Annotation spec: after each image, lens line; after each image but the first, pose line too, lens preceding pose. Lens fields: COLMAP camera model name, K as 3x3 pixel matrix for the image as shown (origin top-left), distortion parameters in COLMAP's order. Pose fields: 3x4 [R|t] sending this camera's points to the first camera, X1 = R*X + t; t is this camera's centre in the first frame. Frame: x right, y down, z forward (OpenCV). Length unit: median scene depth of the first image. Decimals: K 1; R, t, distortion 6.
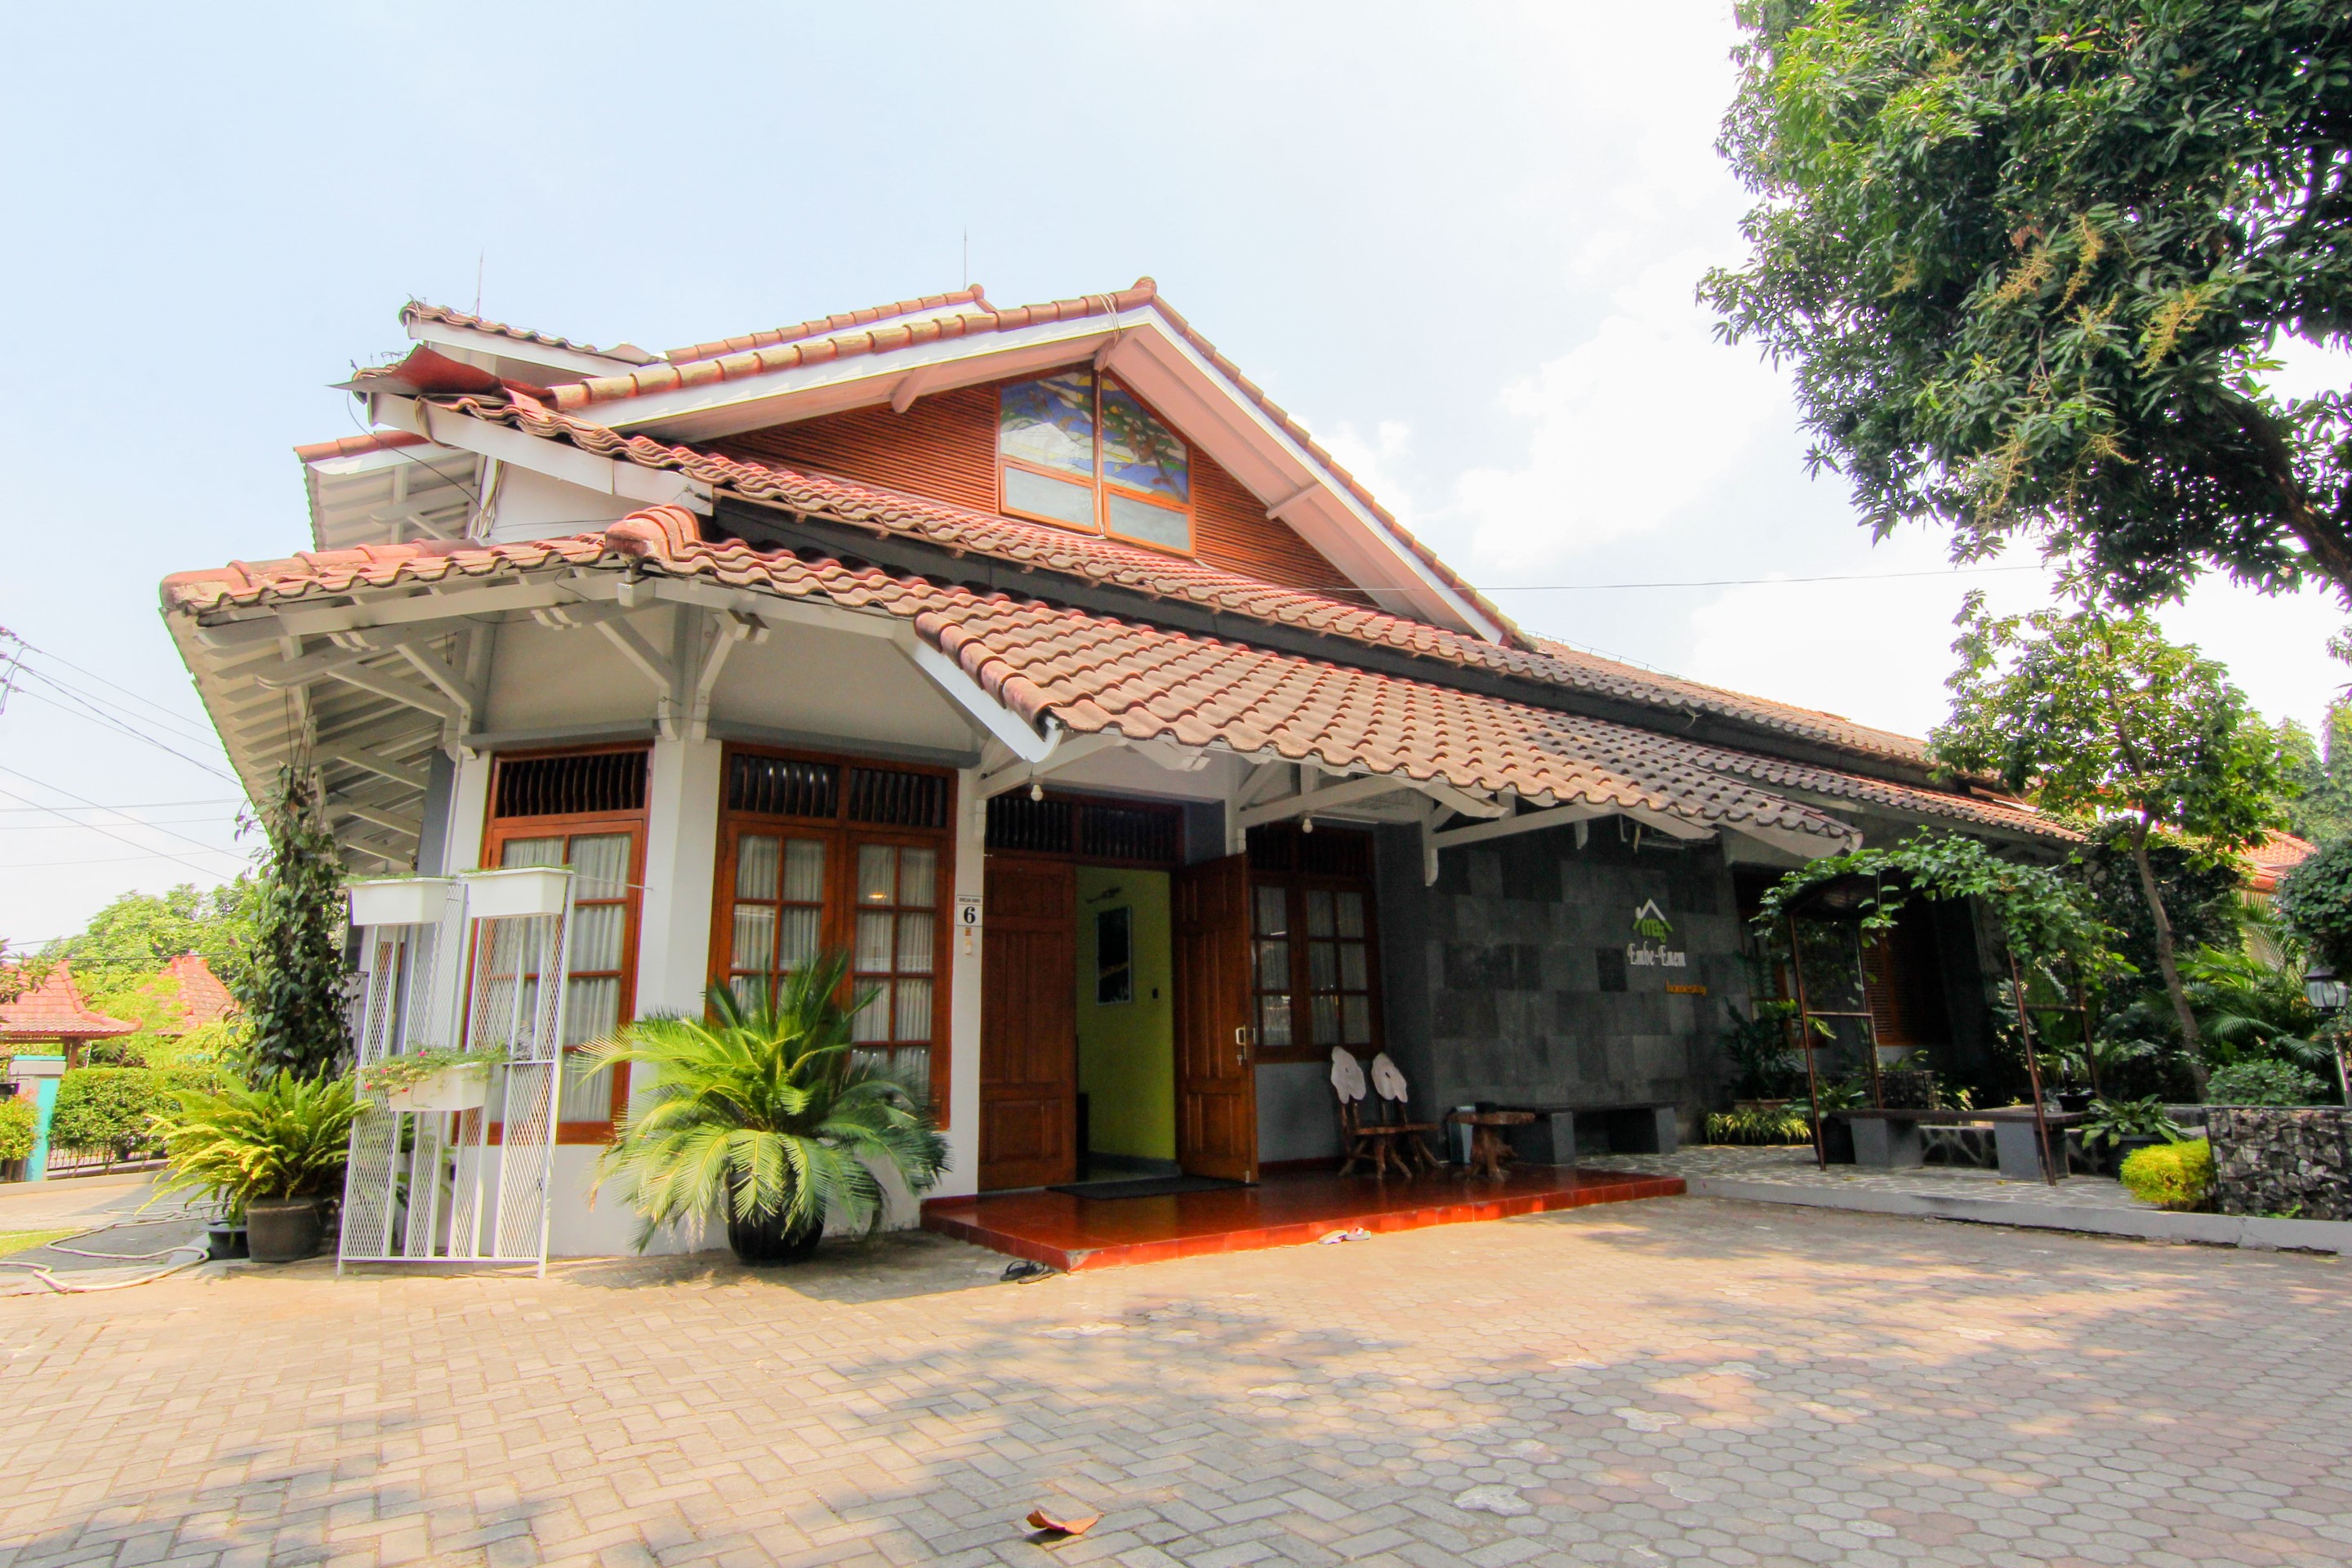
lens RADIAL K [[1194.2, 0, 1184.1], [0, 1194.2, 779.5], [0, 0, 1]] dist [-0.004934, -0.012722]
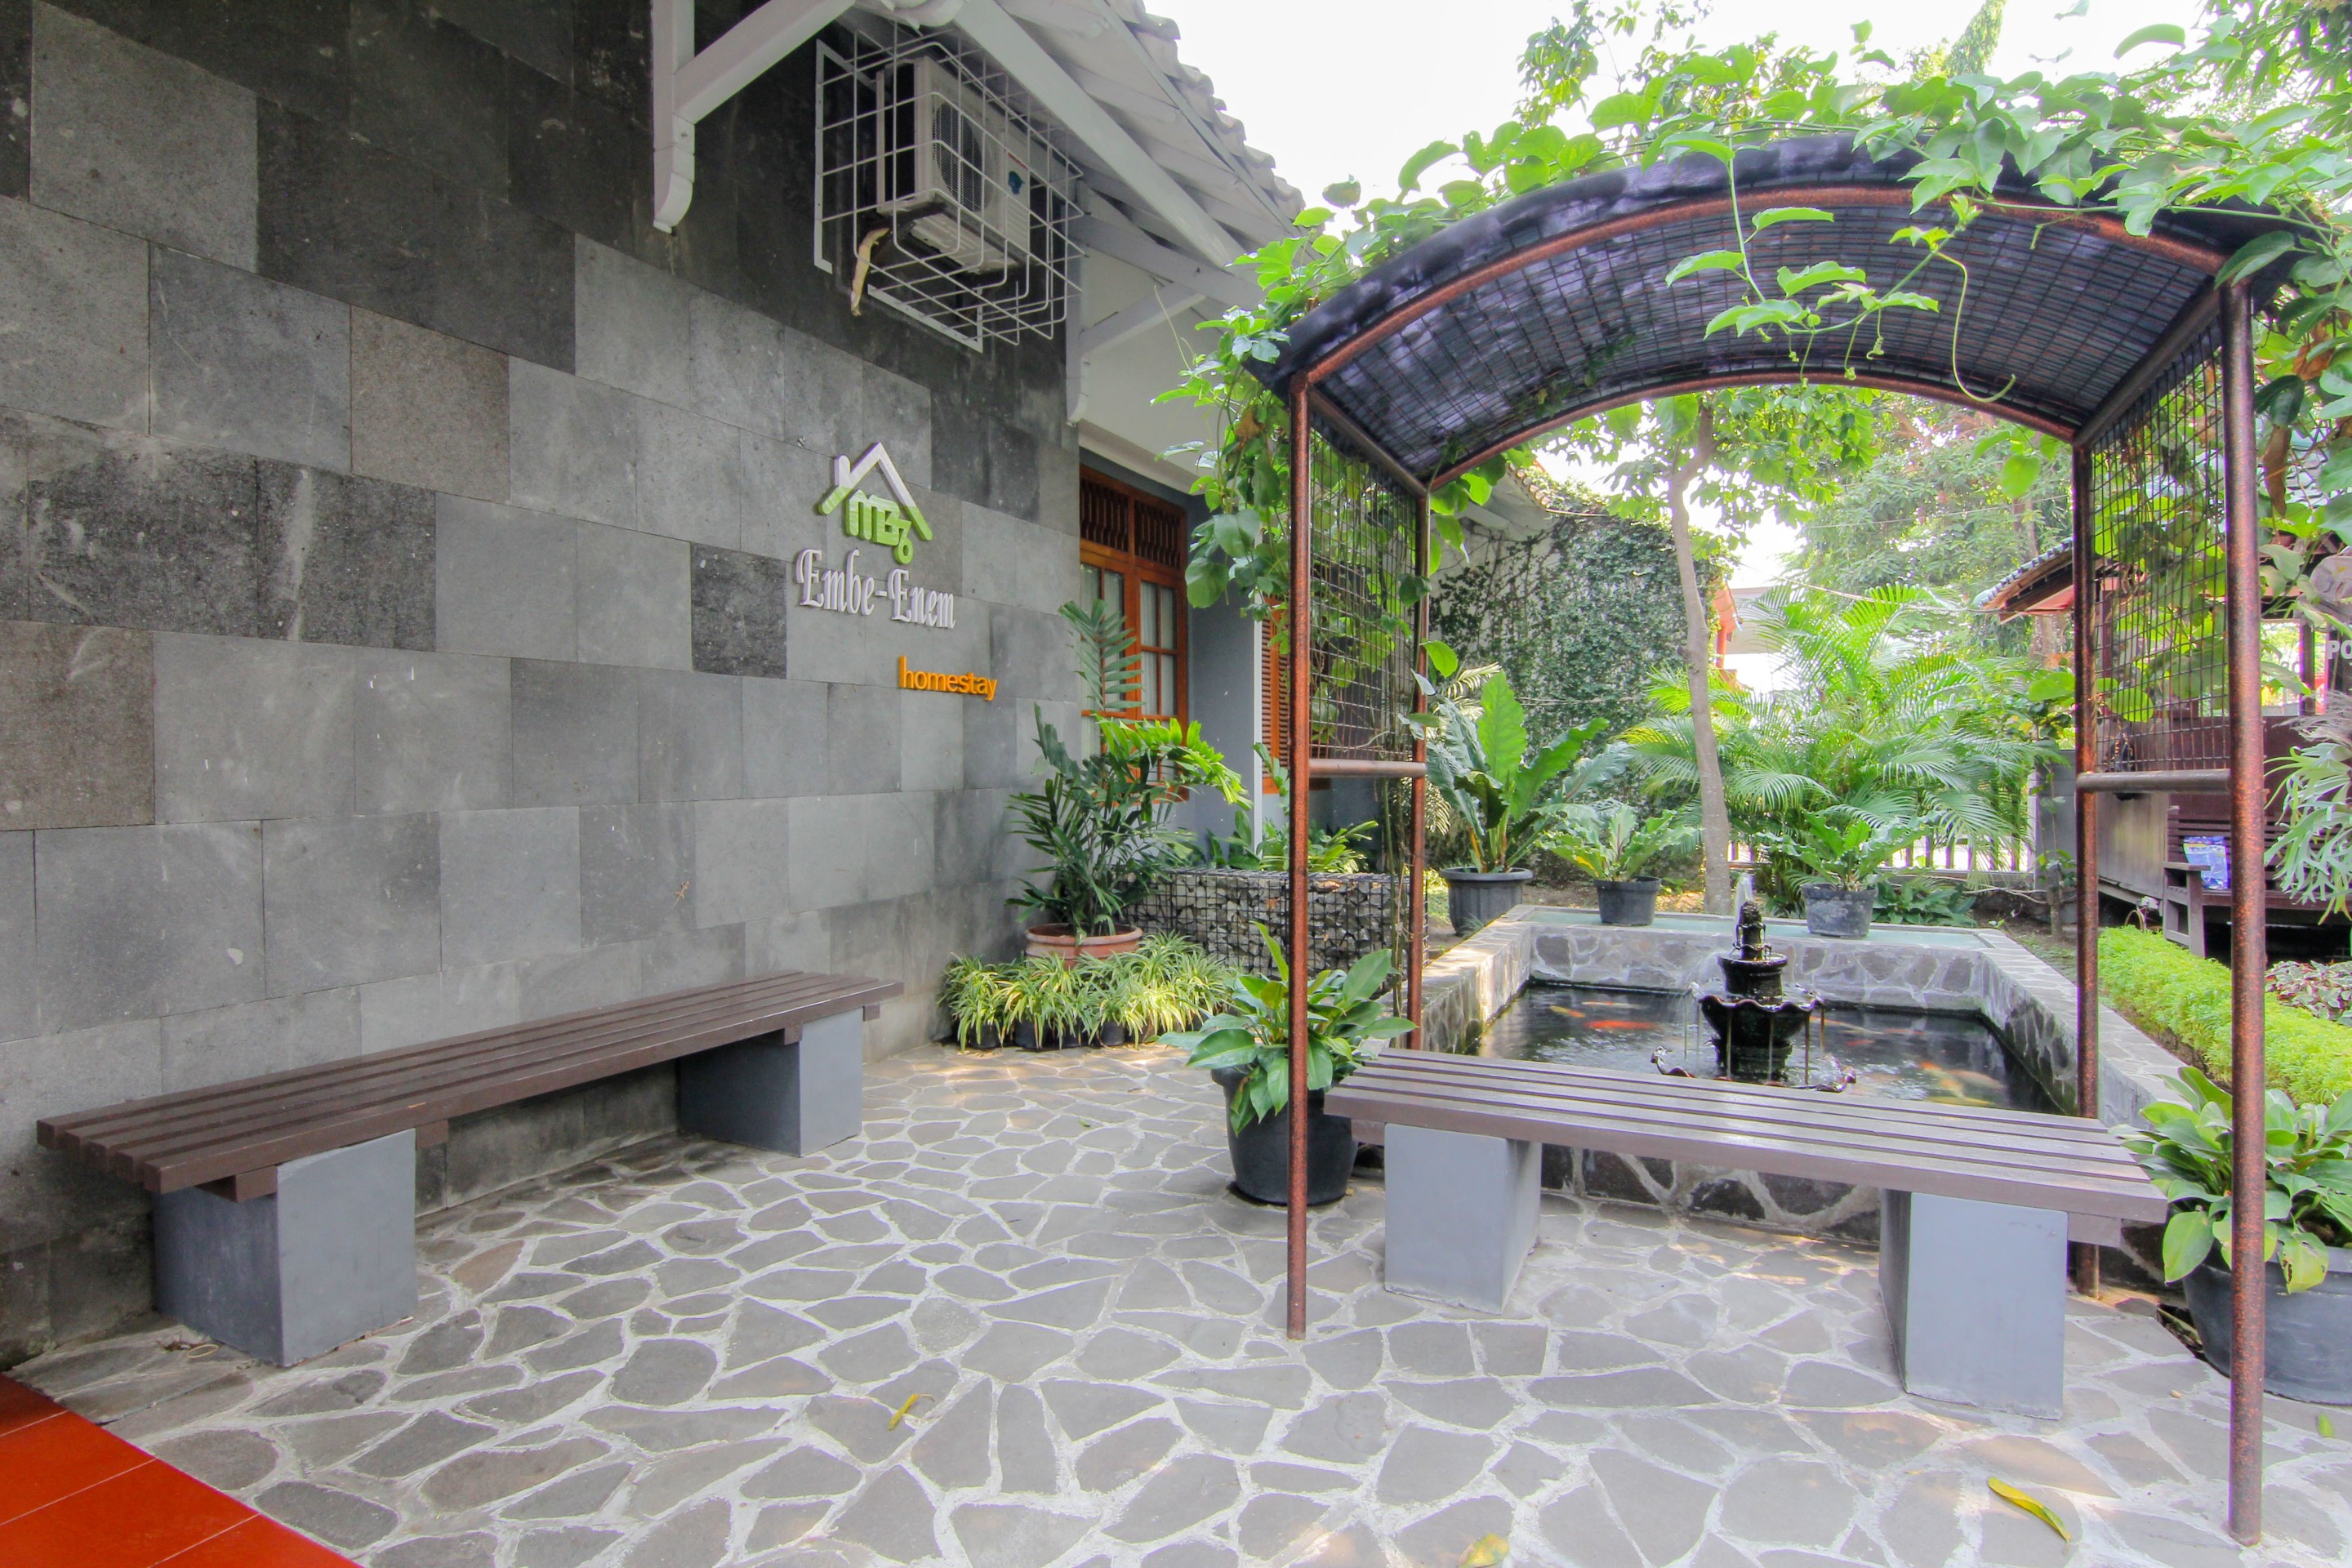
lens RADIAL K [[1194.2, 0, 1184.1], [0, 1194.2, 779.5], [0, 0, 1]] dist [-0.004934, -0.012722]
pose [[0.855294, 0.008637, 0.518071, 0.279101], [-0.131457, 0.970764, 0.200840, 0.115861], [-0.501190, -0.239881, 0.831424, 0.612420]]
